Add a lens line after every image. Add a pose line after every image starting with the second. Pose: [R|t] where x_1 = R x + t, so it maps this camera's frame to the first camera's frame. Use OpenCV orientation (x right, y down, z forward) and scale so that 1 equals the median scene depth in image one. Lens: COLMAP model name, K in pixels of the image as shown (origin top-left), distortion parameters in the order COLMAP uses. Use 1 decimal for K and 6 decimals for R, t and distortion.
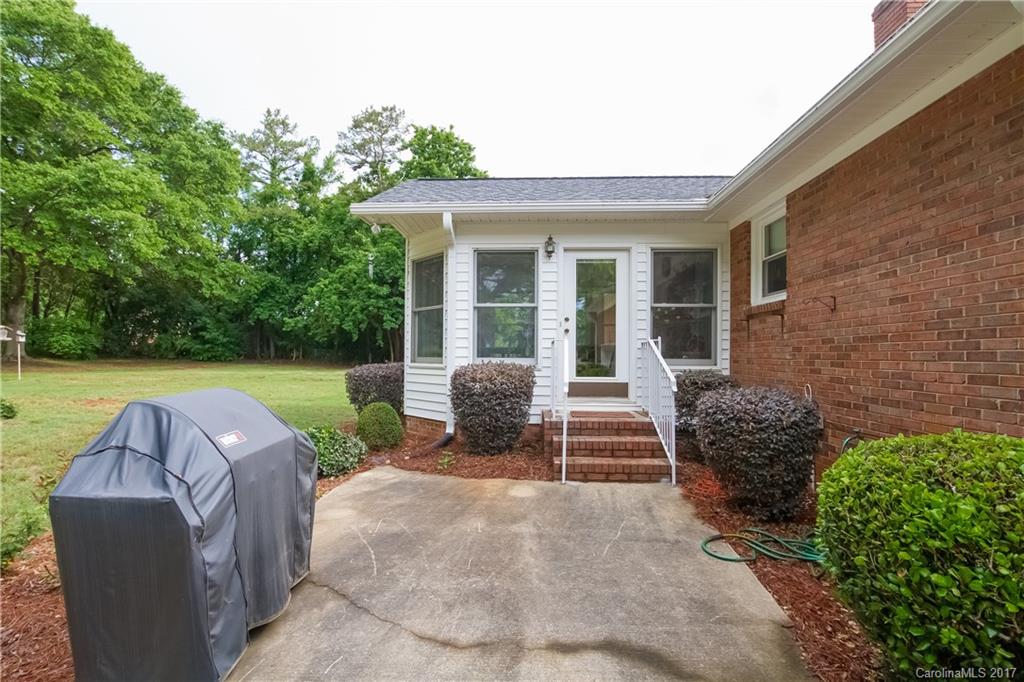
lens RADIAL K [[472.9, 0, 508.3], [0, 472.9, 348.2], [0, 0, 1]] dist [-0.015411, 0.002429]
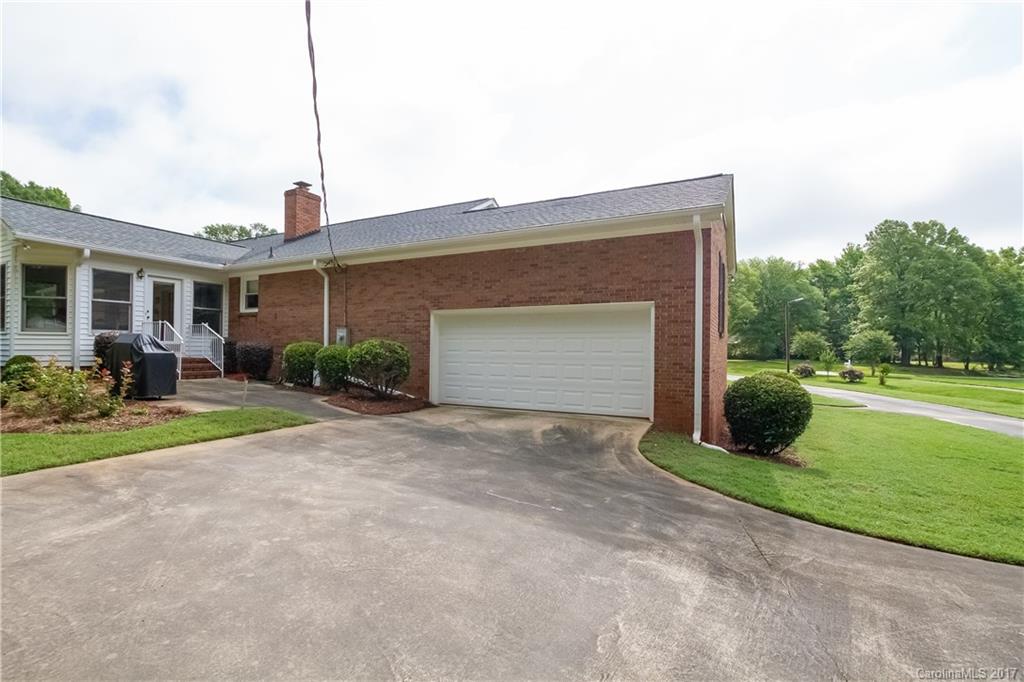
lens RADIAL K [[472.9, 0, 507.9], [0, 472.9, 345.1], [0, 0, 1]] dist [-0.015411, 0.002429]
pose [[0.405729, 0.006759, 0.913968, -1.065015], [-0.016574, 0.999863, -0.000037, 0.053870], [-0.913843, -0.015134, 0.405785, -1.169602]]
